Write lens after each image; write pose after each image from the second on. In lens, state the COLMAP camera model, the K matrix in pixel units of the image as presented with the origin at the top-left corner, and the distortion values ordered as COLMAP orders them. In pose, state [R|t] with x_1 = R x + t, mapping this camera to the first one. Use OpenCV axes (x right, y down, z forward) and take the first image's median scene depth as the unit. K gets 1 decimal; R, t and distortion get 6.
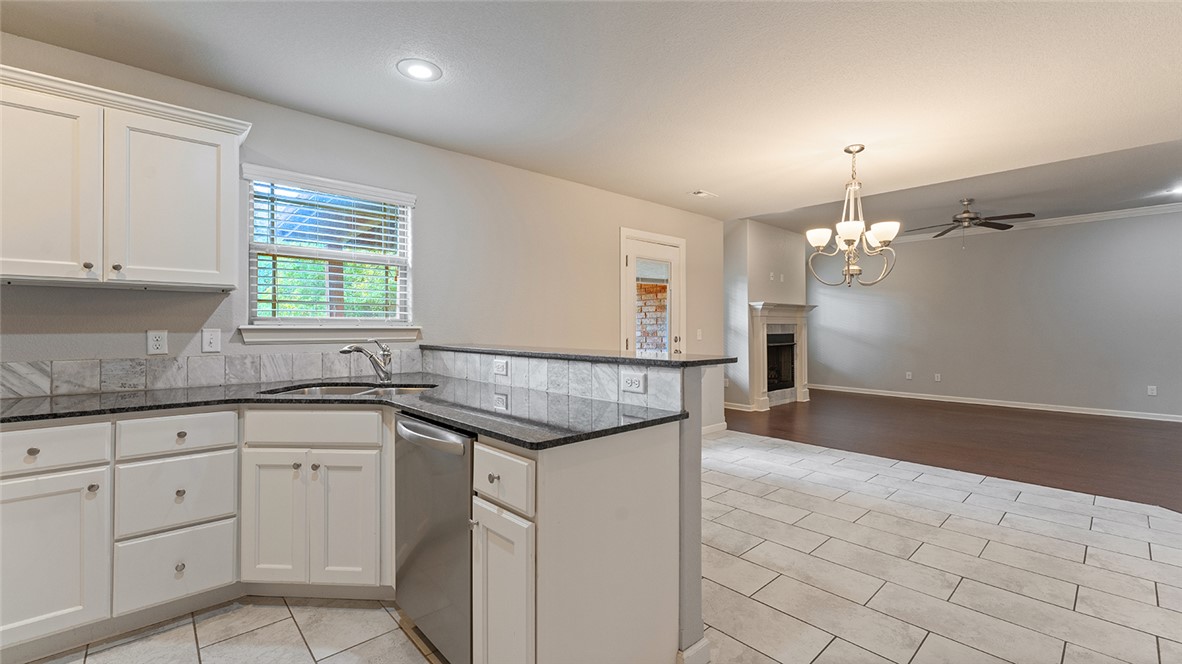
lens RADIAL K [[482.0, 0, 593.4], [0, 482.0, 326.6], [0, 0, 1]] dist [0.003444, -0.000073]
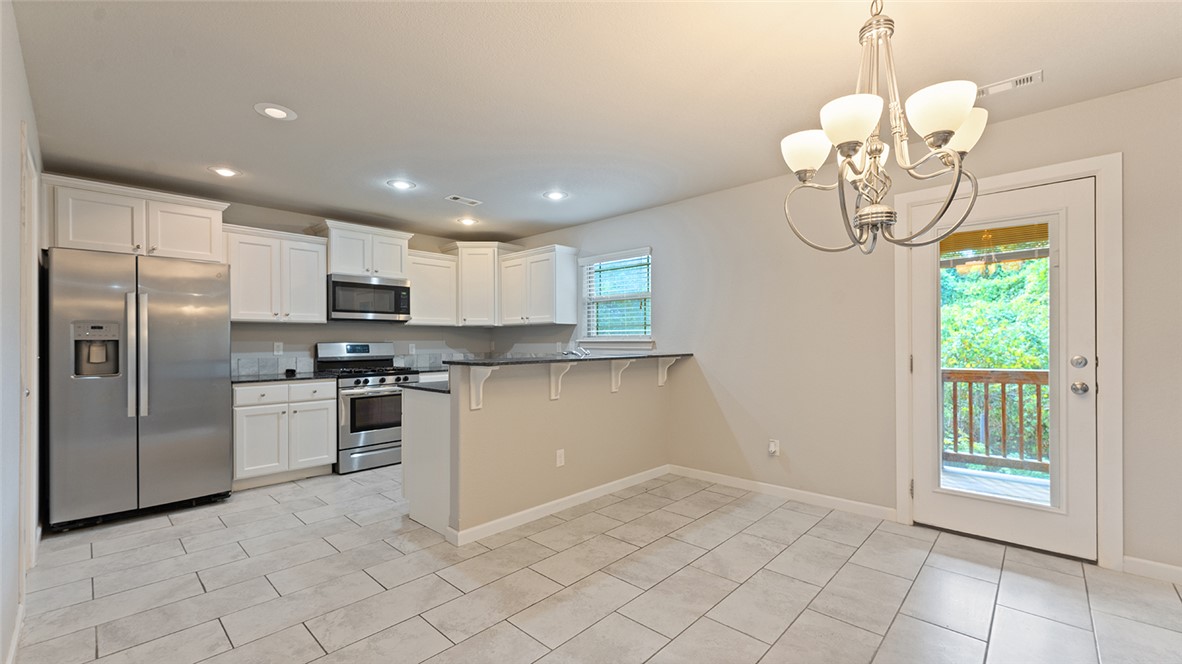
lens RADIAL K [[482.0, 0, 593.0], [0, 482.0, 340.7], [0, 0, 1]] dist [0.003444, -0.000073]
pose [[0.076513, -0.002135, -0.997066, 1.012060], [0.006177, 0.999980, -0.001667, 0.003758], [0.997049, -0.006031, 0.076525, 0.714858]]
